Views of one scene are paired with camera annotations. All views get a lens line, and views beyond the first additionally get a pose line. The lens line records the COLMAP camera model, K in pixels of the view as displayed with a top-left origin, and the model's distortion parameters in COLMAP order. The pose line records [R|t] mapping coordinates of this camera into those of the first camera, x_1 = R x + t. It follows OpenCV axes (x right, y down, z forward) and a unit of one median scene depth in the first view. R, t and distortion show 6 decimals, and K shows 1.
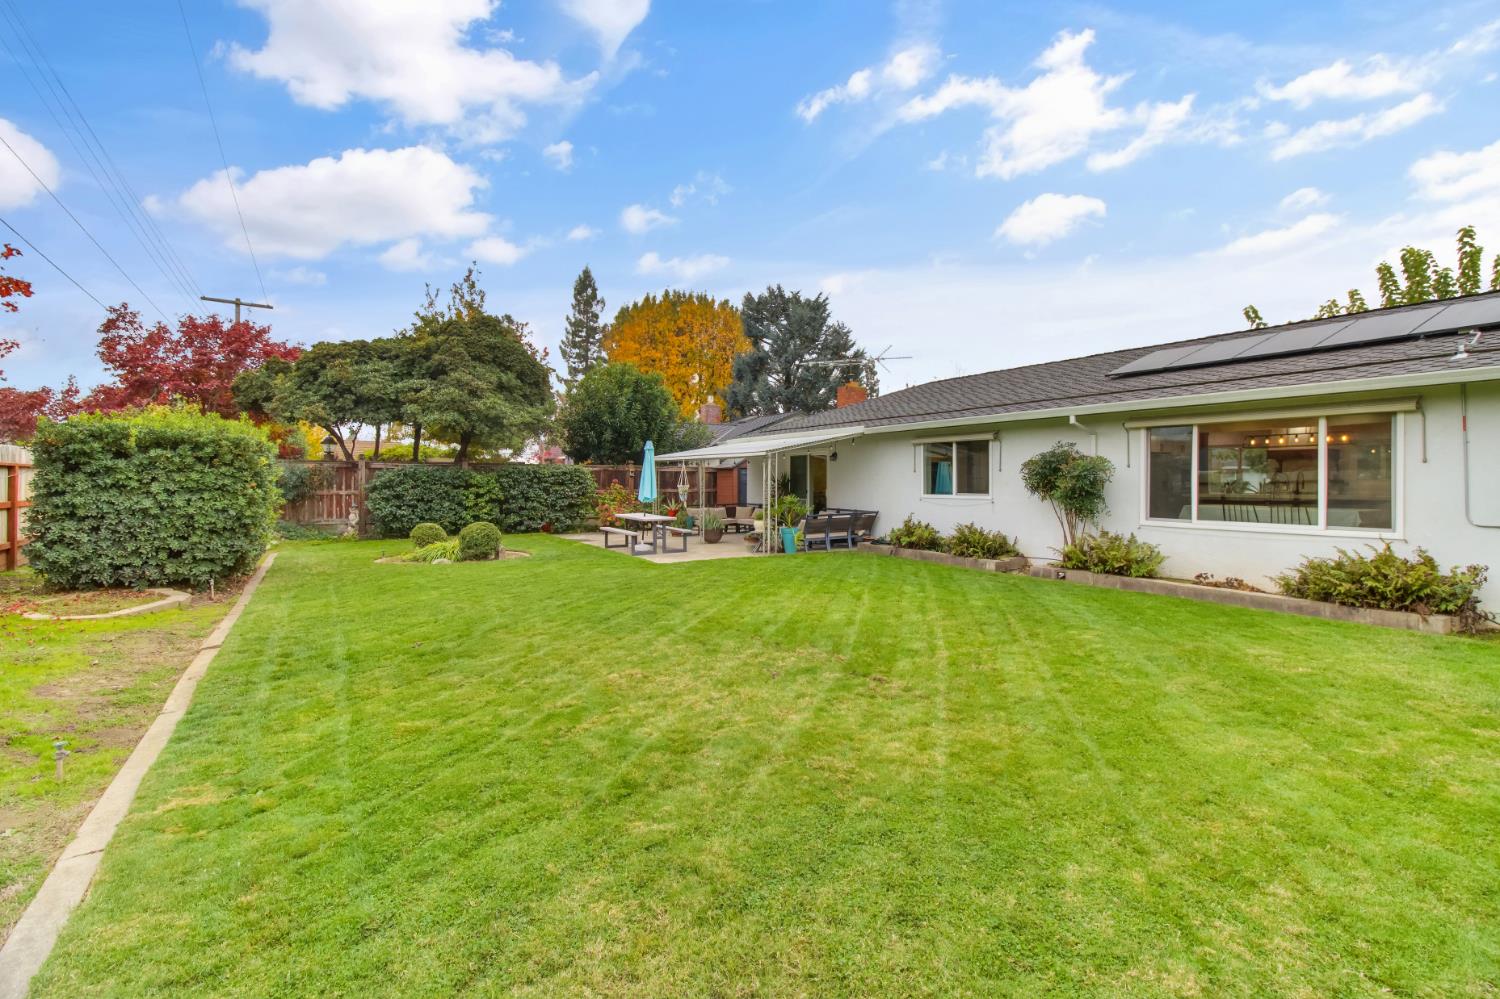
lens RADIAL K [[682.9, 0, 751.7], [0, 682.9, 476.0], [0, 0, 1]] dist [0.014633, -0.011035]
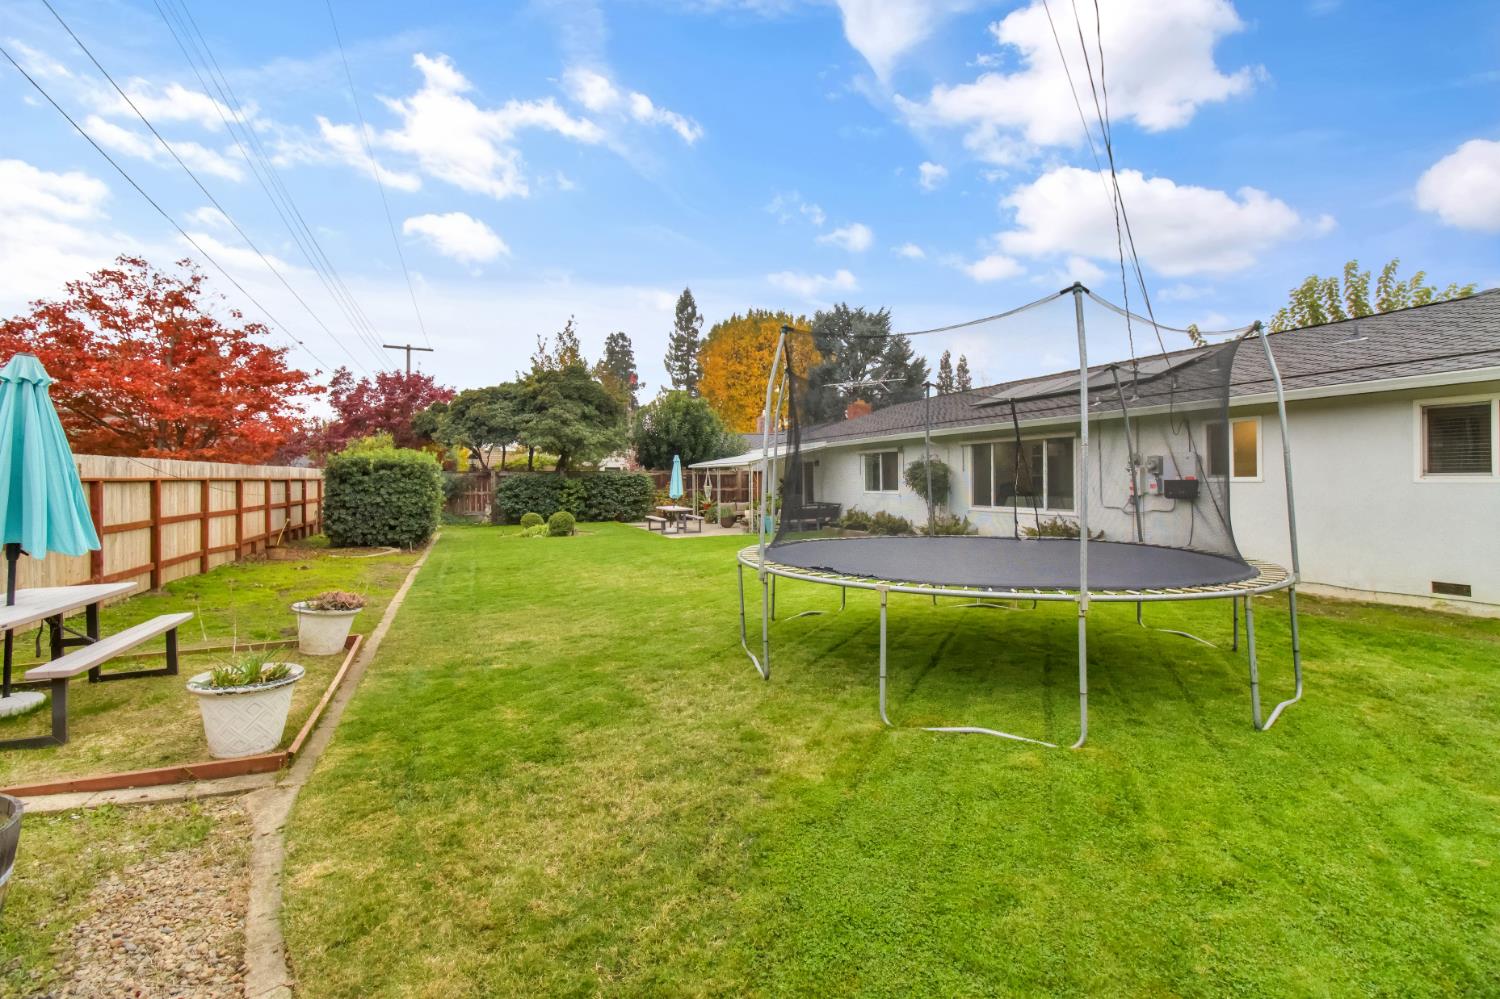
lens RADIAL K [[682.9, 0, 751.7], [0, 682.9, 476.0], [0, 0, 1]] dist [0.014633, -0.011035]
pose [[0.985206, -0.013116, -0.170874, 0.211197], [0.013607, 0.999906, 0.001702, -0.006848], [0.170836, -0.004002, 0.985291, -0.322699]]
